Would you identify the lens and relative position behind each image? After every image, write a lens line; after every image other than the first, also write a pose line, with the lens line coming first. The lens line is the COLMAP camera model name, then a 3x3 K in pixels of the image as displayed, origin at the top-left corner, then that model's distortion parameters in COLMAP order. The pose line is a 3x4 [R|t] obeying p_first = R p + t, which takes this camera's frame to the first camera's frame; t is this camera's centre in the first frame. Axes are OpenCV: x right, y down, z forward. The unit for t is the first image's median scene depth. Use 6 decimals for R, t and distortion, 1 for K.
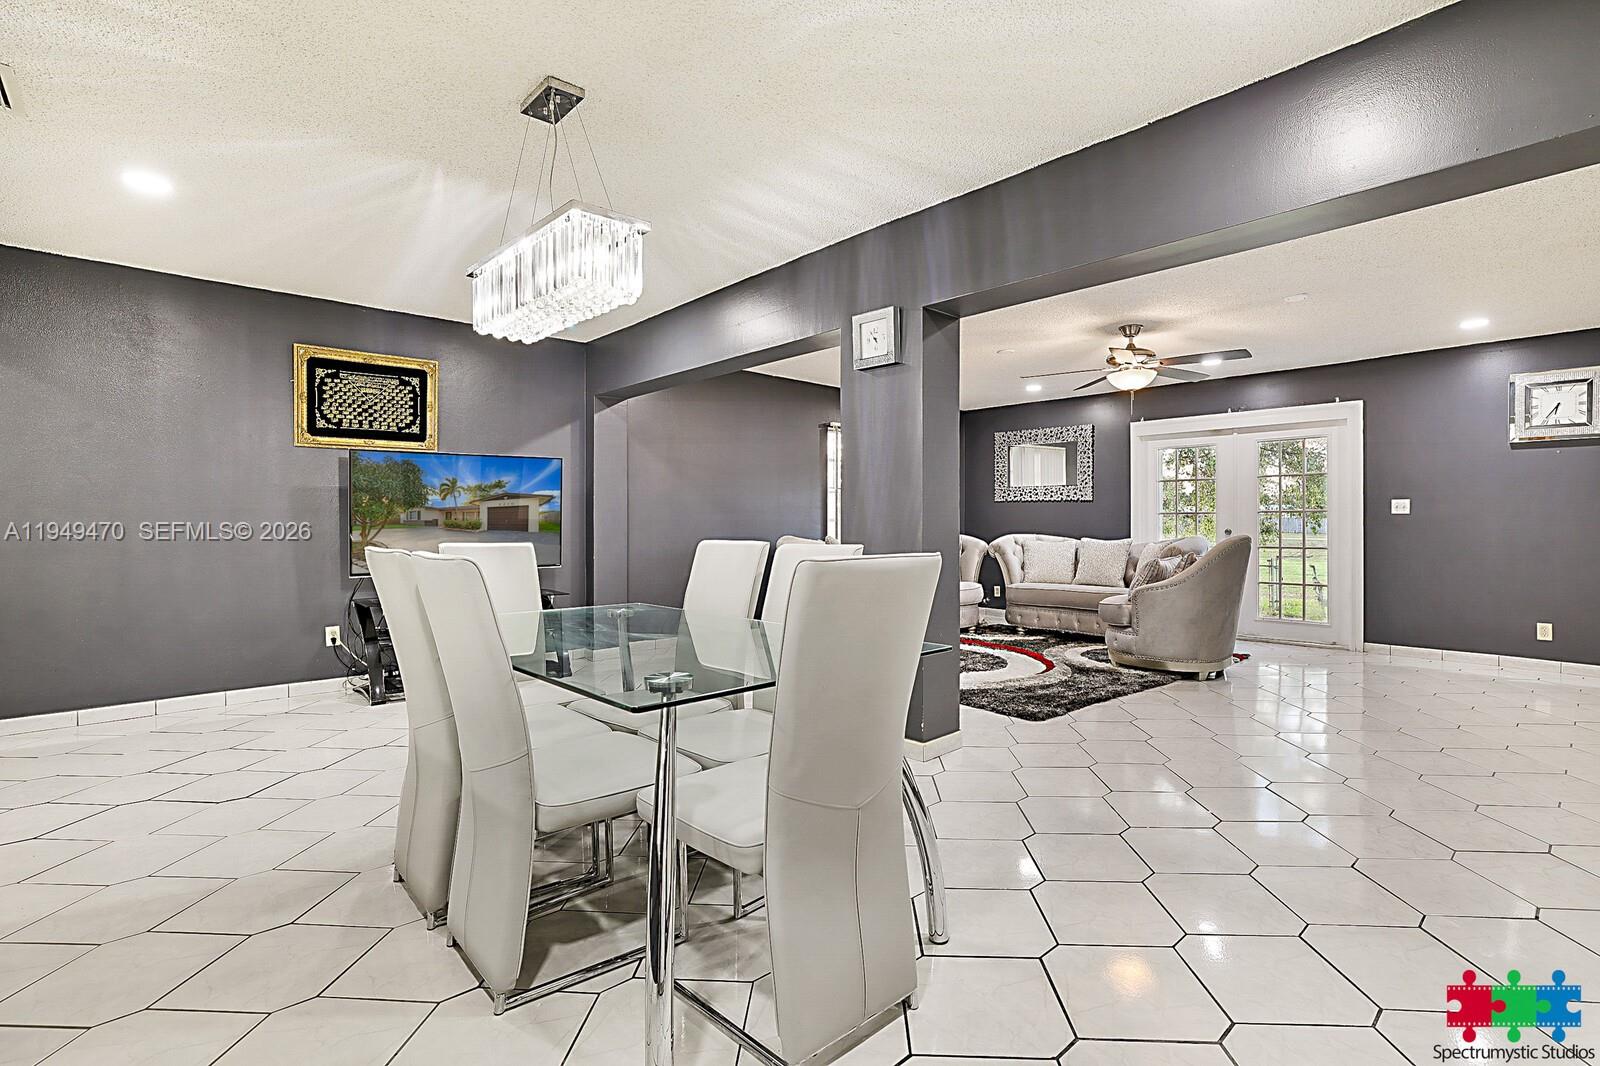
lens RADIAL K [[740.5, 0, 808.0], [0, 740.5, 525.7], [0, 0, 1]] dist [-0.032421, 0.014629]
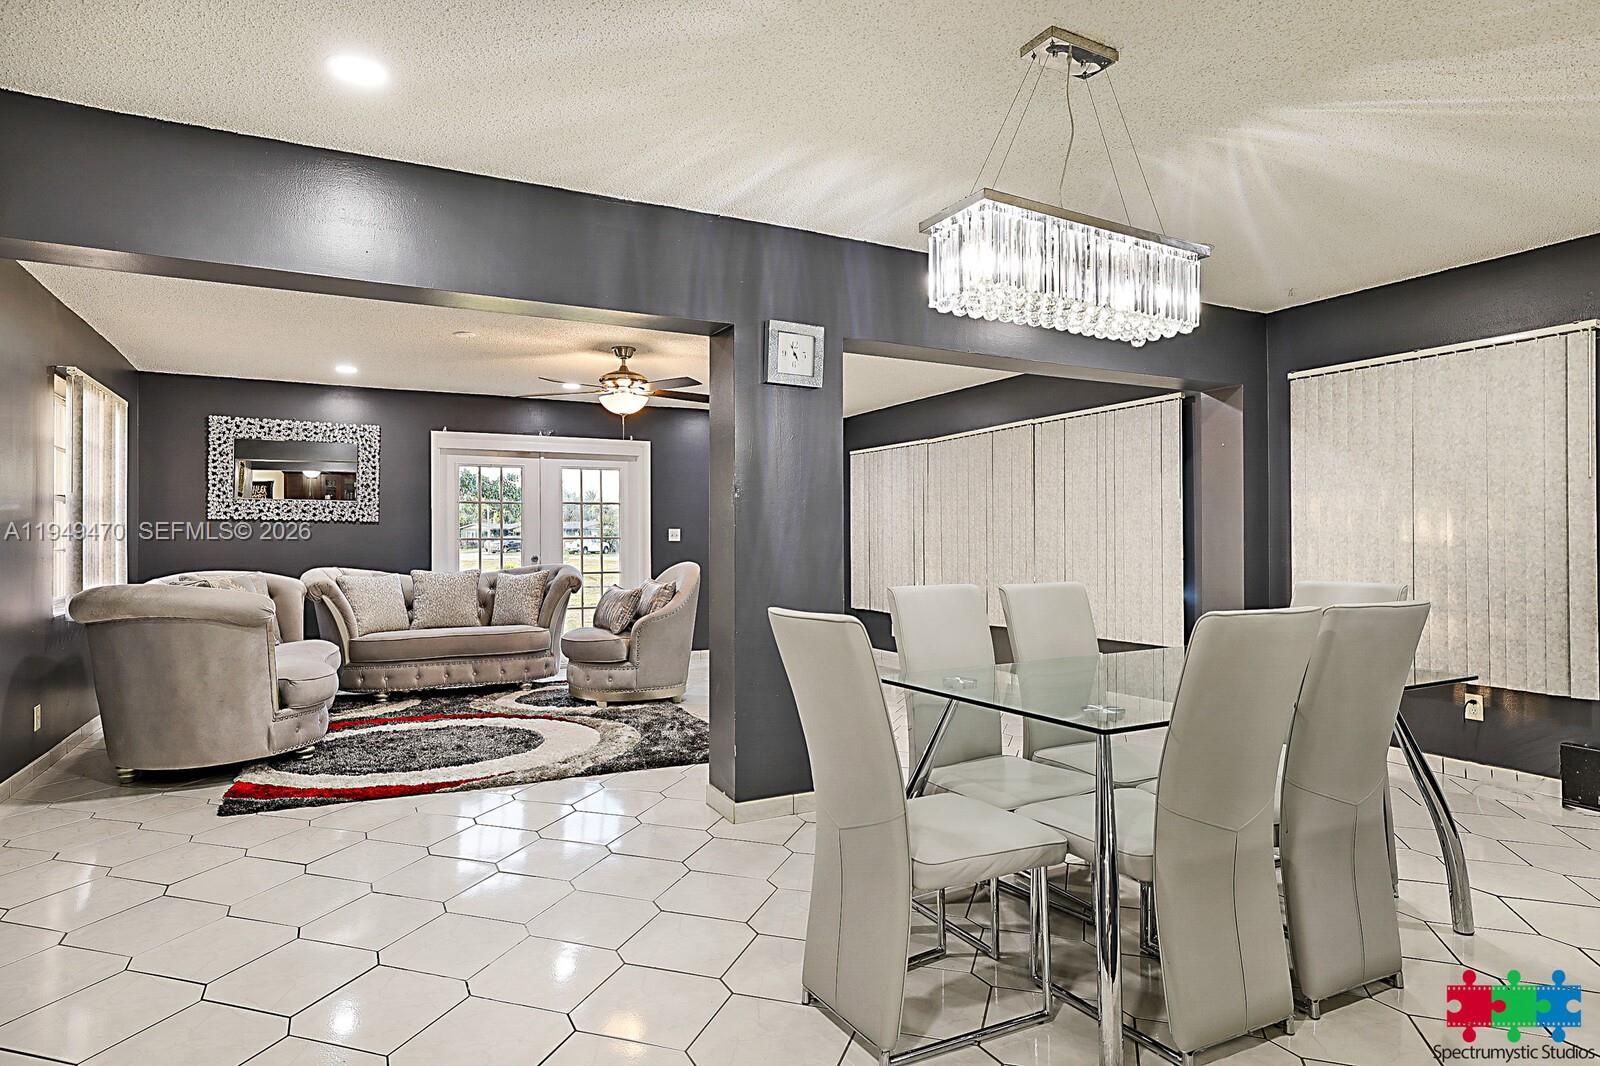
lens RADIAL K [[898.2, 0, 800.0], [0, 898.2, 533.0], [0, 0, 1]] dist [-0.013597, 0.002139]
pose [[0.262230, 0.006905, 0.964981, -0.527979], [0.006126, 0.999942, -0.008821, -0.014688], [-0.964986, 0.008225, 0.262172, 0.396382]]
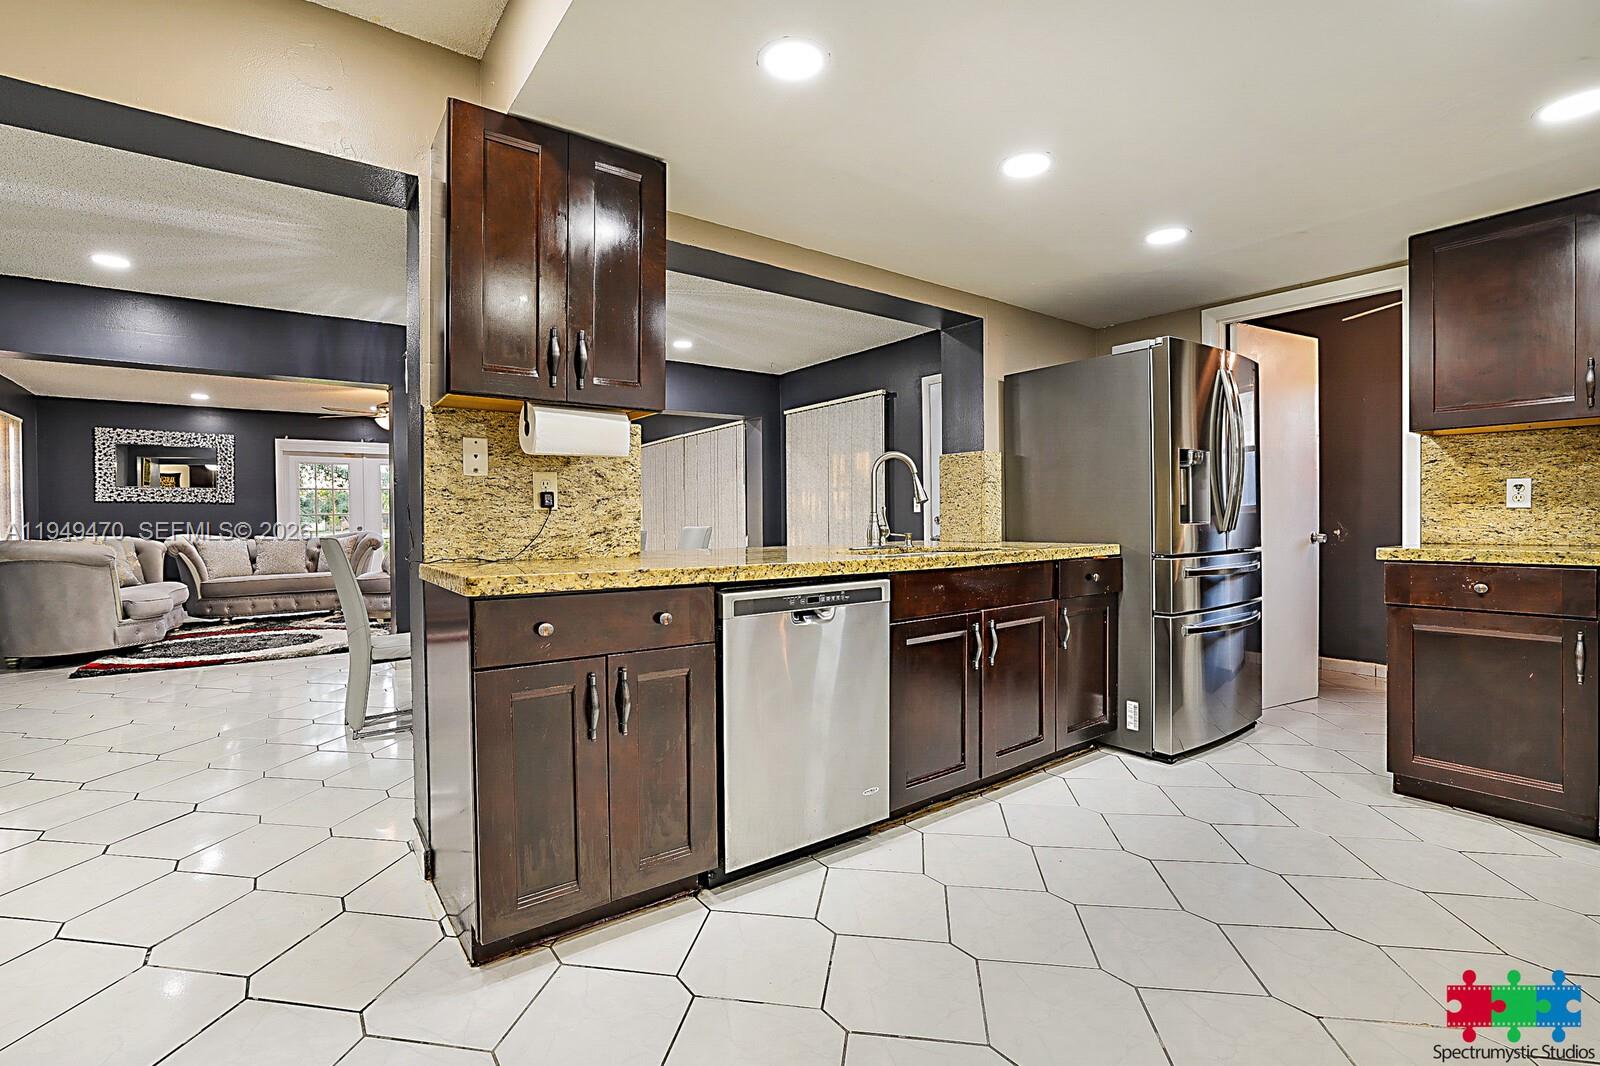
lens RADIAL K [[708.5, 0, 802.5], [0, 708.5, 526.0], [0, 0, 1]] dist [-0.045452, 0.016225]
pose [[0.100434, -0.011870, 0.994873, -0.723276], [0.014719, 0.999837, 0.010444, 0.002792], [-0.994835, 0.013595, 0.100593, 0.044651]]
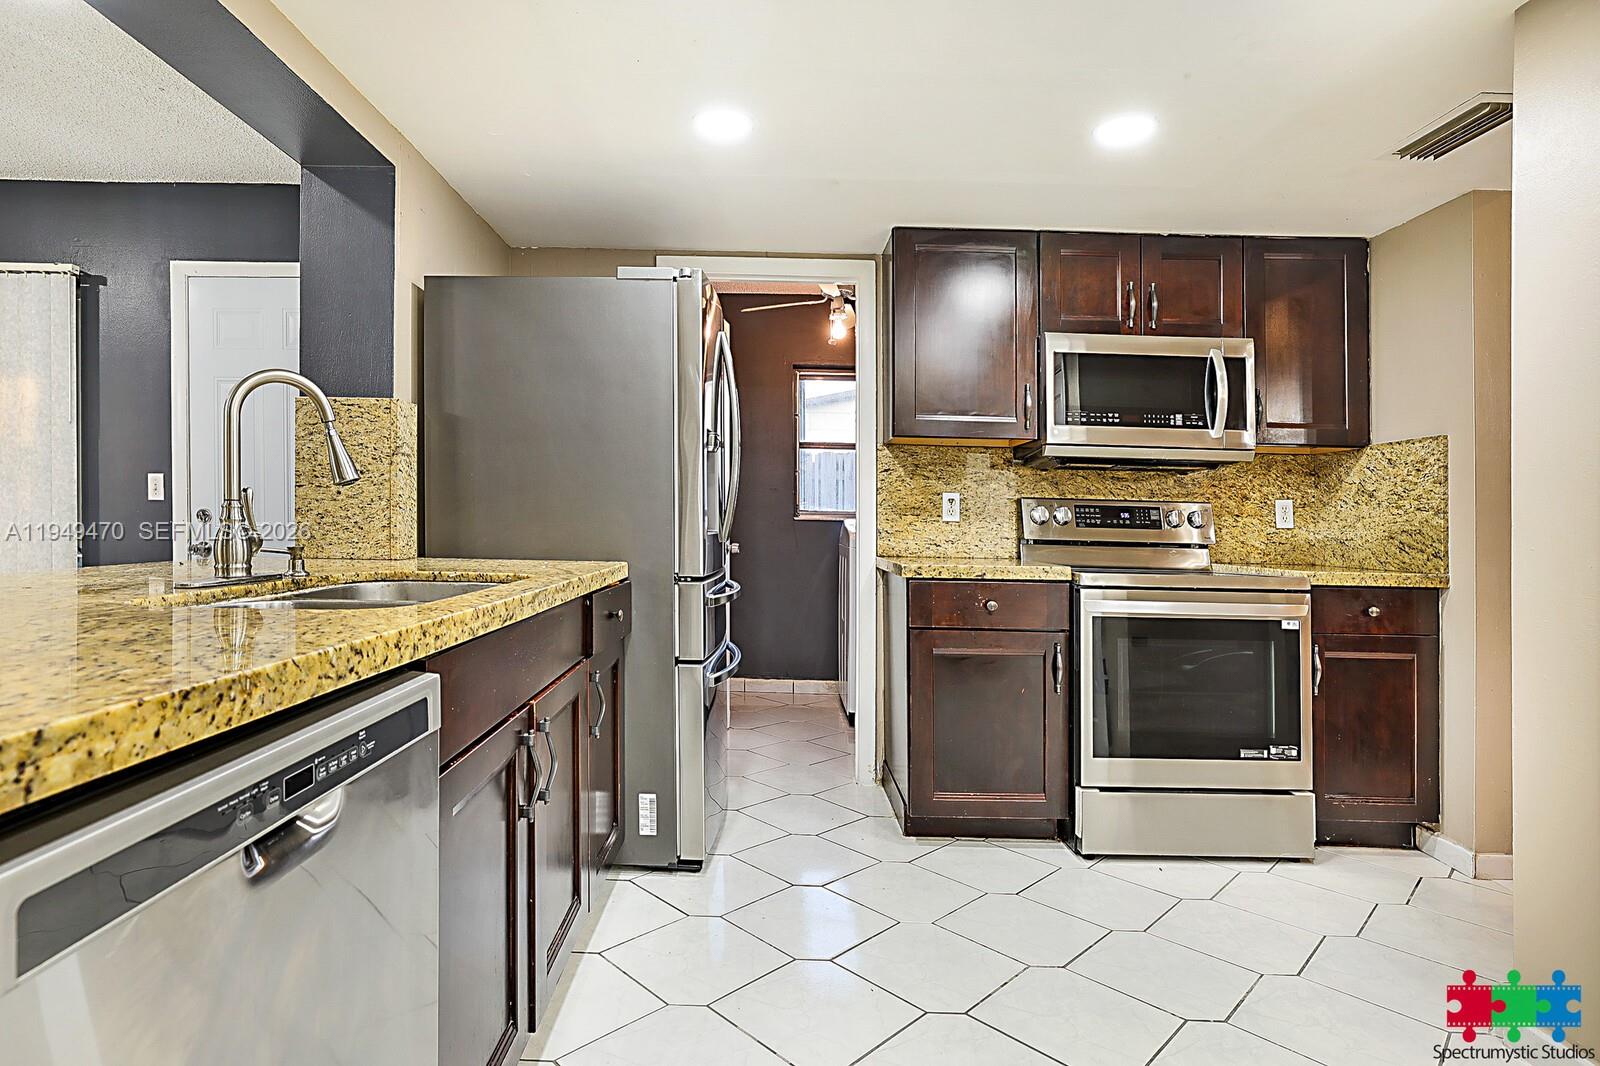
lens RADIAL K [[820.1, 0, 742.4], [0, 820.1, 531.7], [0, 0, 1]] dist [-0.013652, 0.000244]
pose [[-0.719936, -0.023909, 0.693629, -0.519665], [-0.016547, 0.999714, 0.017284, 0.002192], [-0.693844, 0.000966, -0.720125, 0.112722]]
